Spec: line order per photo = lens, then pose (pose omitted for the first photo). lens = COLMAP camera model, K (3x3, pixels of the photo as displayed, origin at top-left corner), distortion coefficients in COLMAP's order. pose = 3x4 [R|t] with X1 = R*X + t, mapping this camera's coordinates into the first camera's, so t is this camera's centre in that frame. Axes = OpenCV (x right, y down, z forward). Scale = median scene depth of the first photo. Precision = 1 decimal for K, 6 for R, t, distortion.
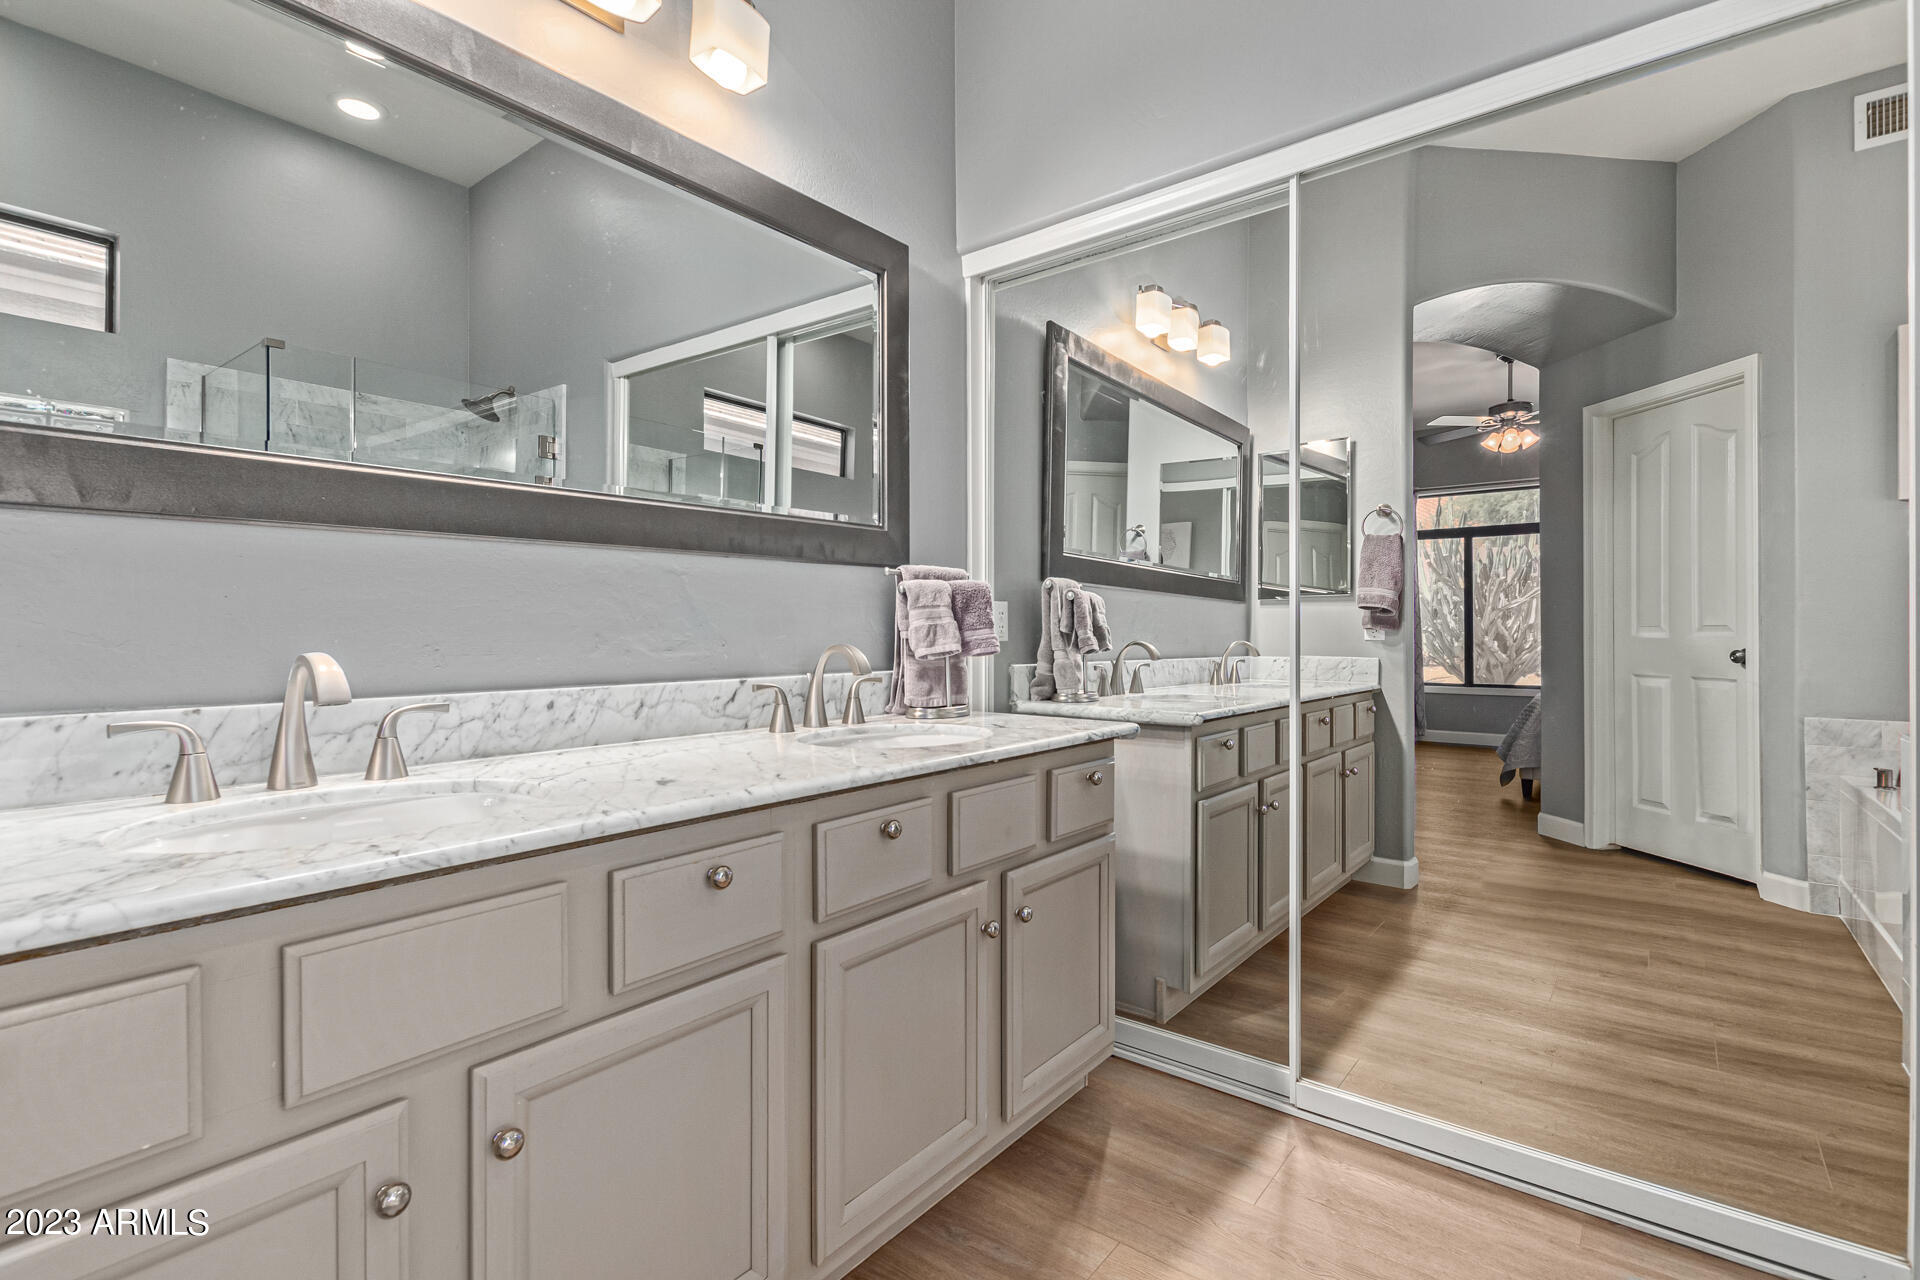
lens RADIAL K [[890.8, 0, 957.3], [0, 890.8, 632.1], [0, 0, 1]] dist [0.001579, -0.001081]
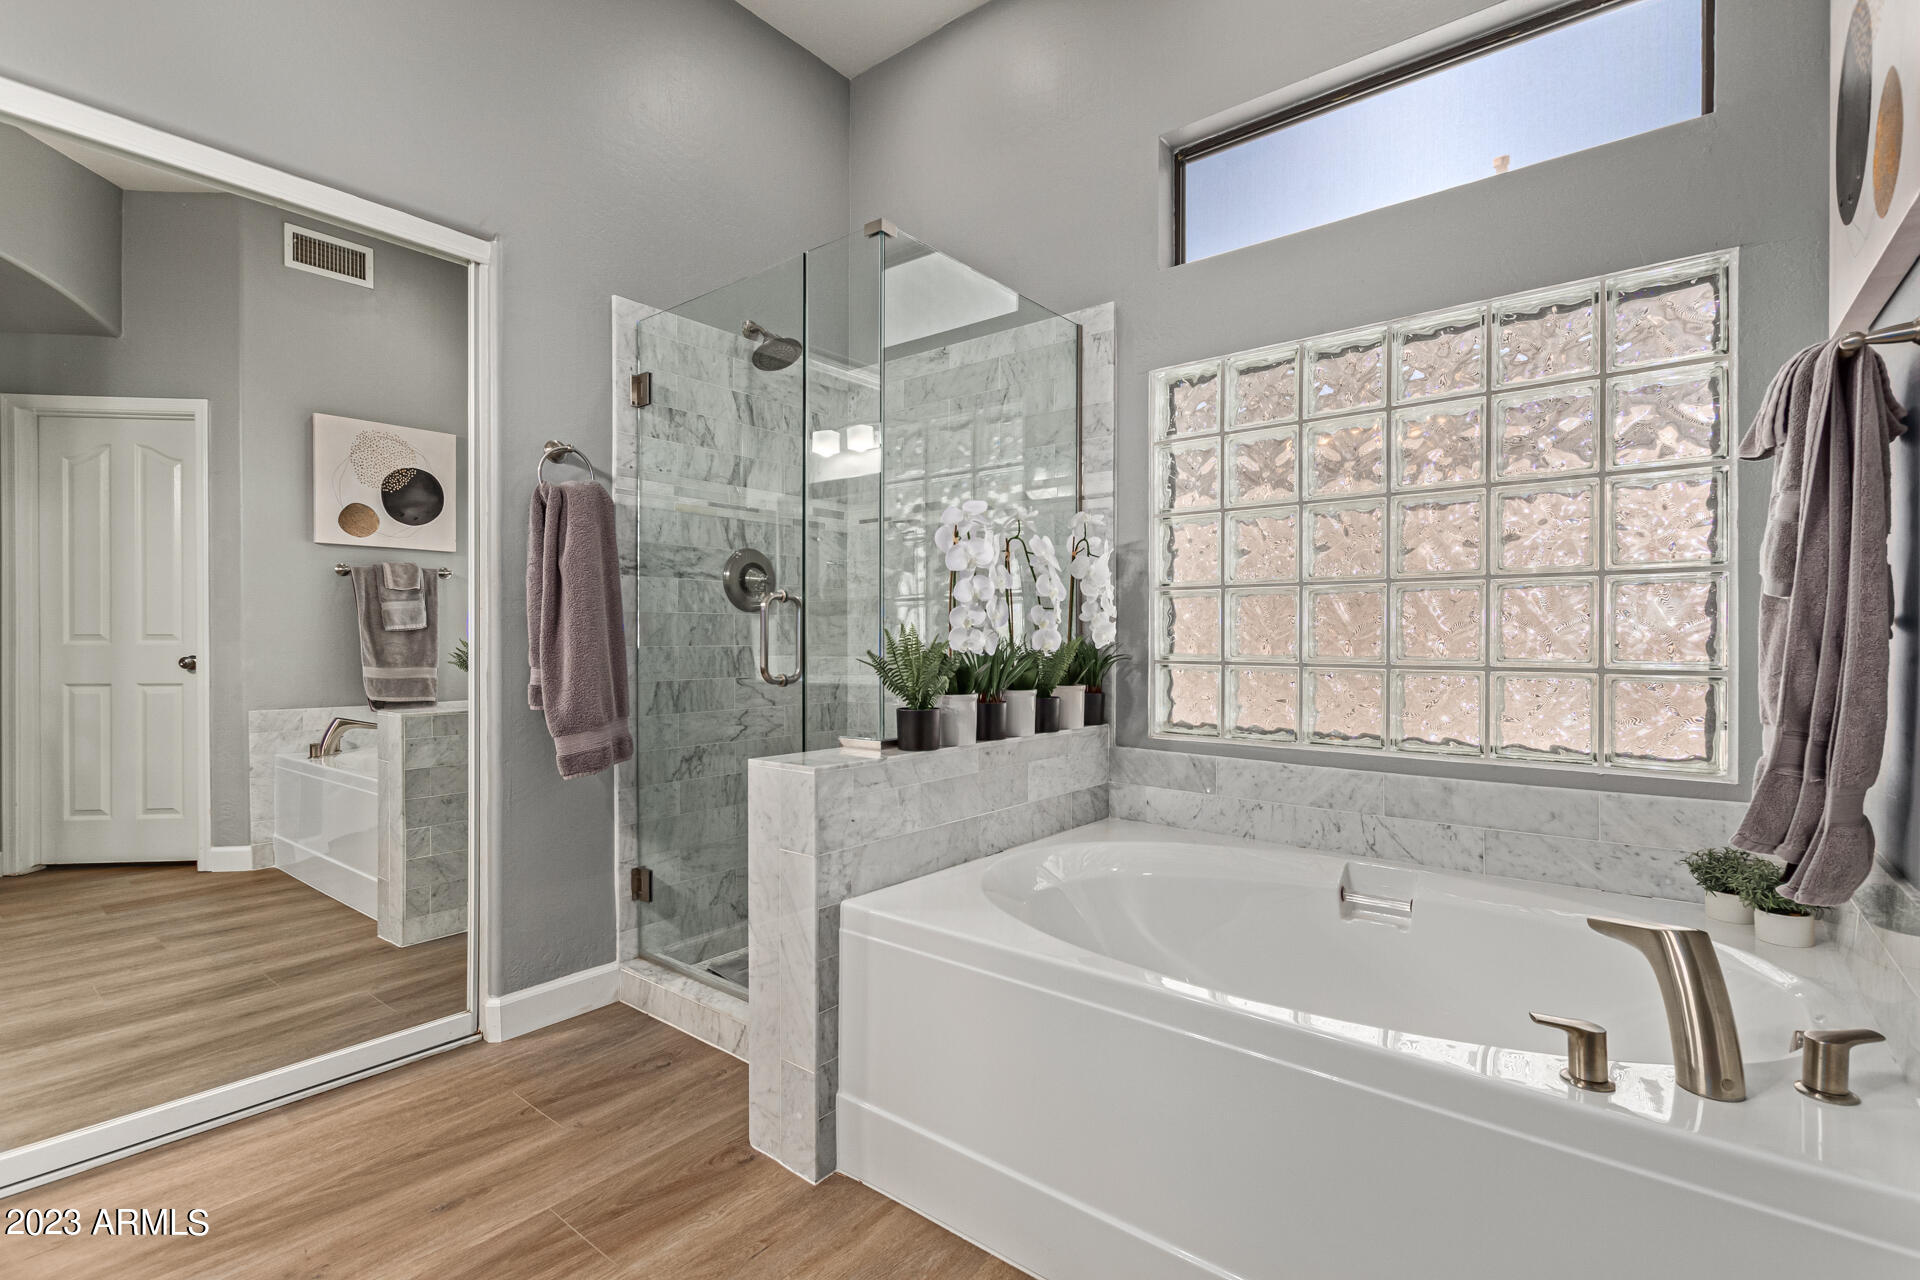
lens RADIAL K [[890.8, 0, 961.7], [0, 890.8, 646.0], [0, 0, 1]] dist [0.001579, -0.001081]
pose [[0.010921, -0.005139, 0.999927, -0.295558], [-0.005408, 0.999972, 0.005198, -0.006167], [-0.999926, -0.005464, 0.010893, 0.013413]]
